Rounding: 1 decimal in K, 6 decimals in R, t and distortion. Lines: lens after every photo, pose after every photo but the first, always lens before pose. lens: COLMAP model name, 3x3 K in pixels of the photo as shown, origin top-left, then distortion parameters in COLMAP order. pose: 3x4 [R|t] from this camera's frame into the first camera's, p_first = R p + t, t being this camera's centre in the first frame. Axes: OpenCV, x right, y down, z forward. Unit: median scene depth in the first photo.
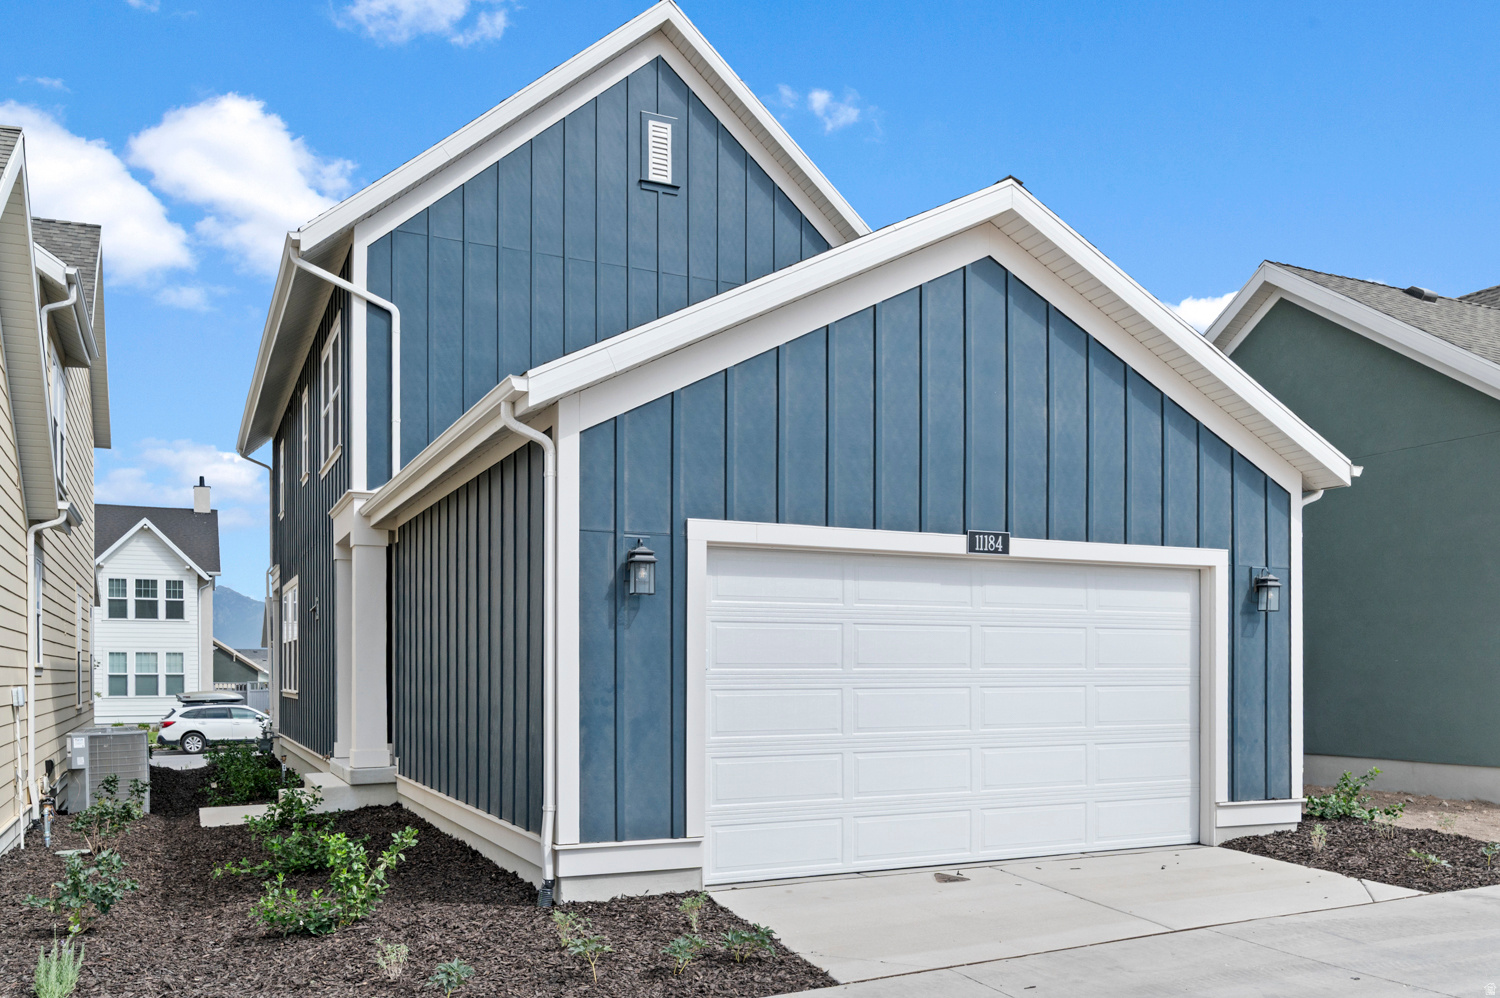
lens RADIAL K [[1216.3, 0, 750.0], [0, 1216.3, 499.0], [0, 0, 1]] dist [-0.001307, 0.001265]
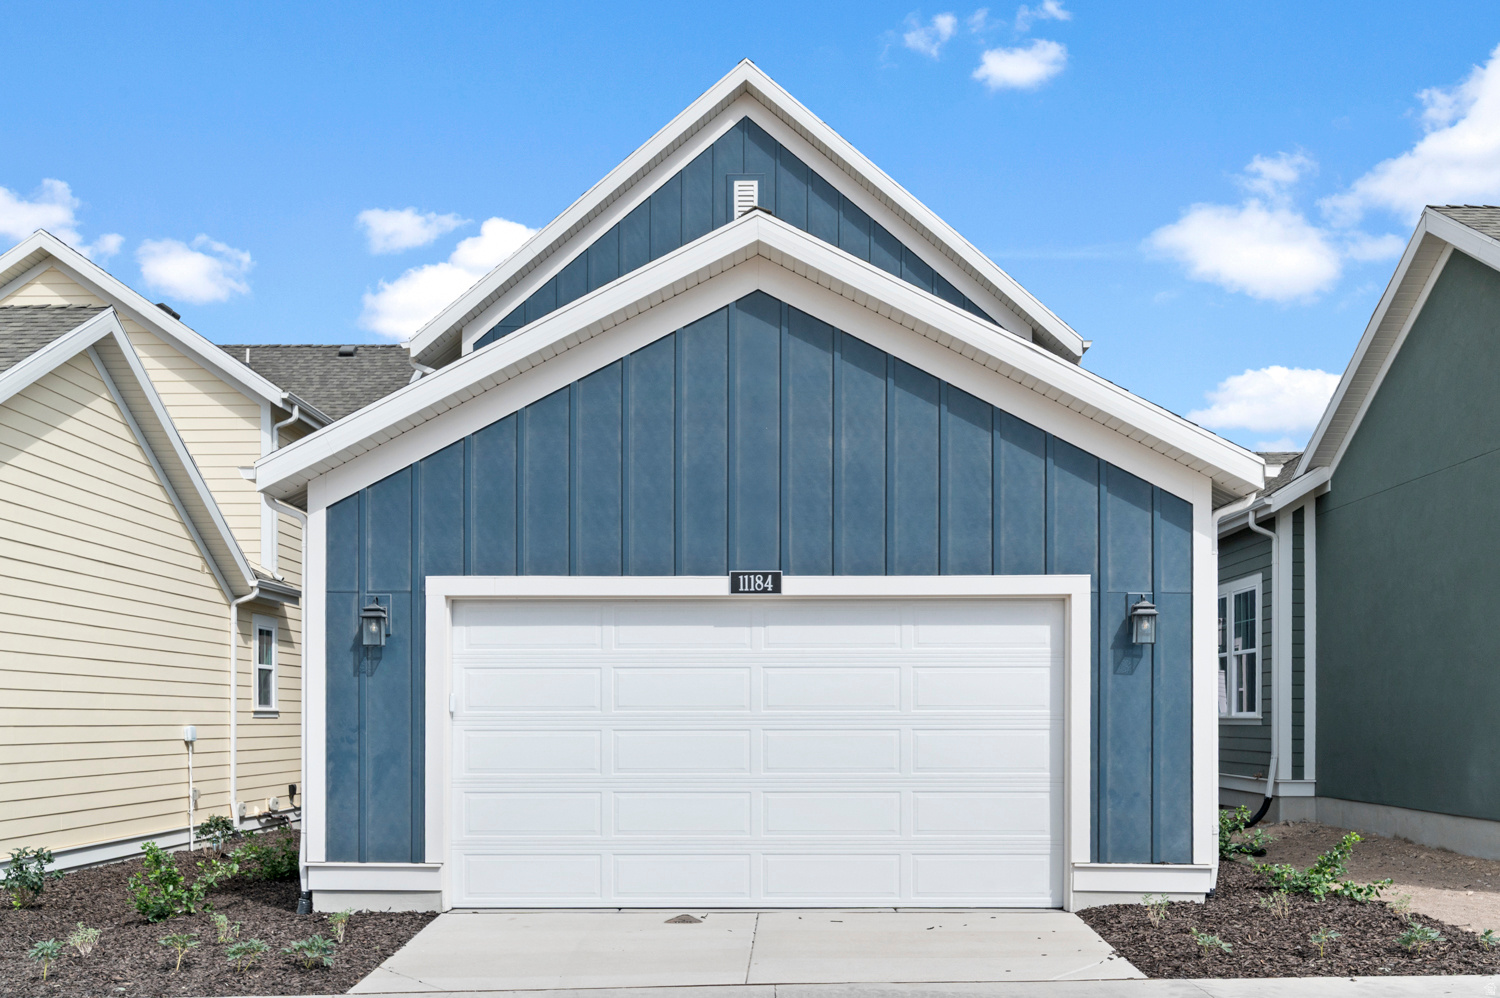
lens RADIAL K [[1220.4, 0, 745.2], [0, 1220.4, 537.4], [0, 0, 1]] dist [0.000466, -0.003657]
pose [[0.894055, -0.063102, -0.443492, 0.621031], [0.062626, 0.997913, -0.015737, 0.014332], [0.443559, -0.013704, 0.896140, 0.113741]]
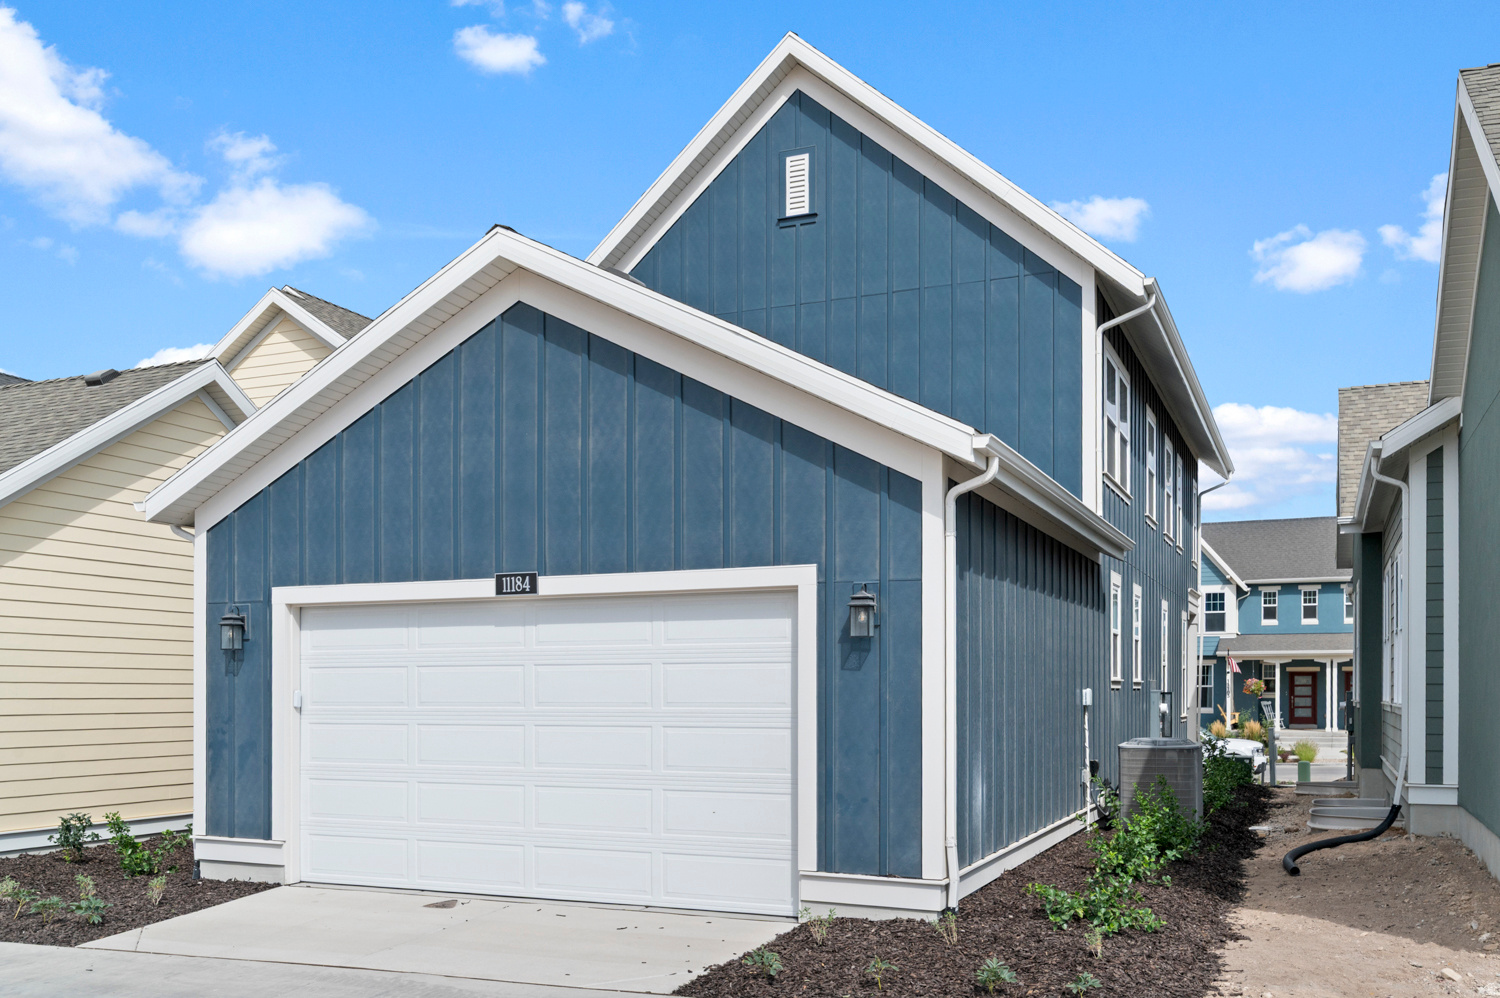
lens RADIAL K [[1264.5, 0, 750.0], [0, 1264.5, 499.0], [0, 0, 1]] dist [0.002383, 0.003296]
pose [[0.653004, -0.110994, -0.749177, 1.114994], [0.108731, 0.992695, -0.052299, 0.041636], [0.749509, -0.047307, 0.660302, 0.445537]]
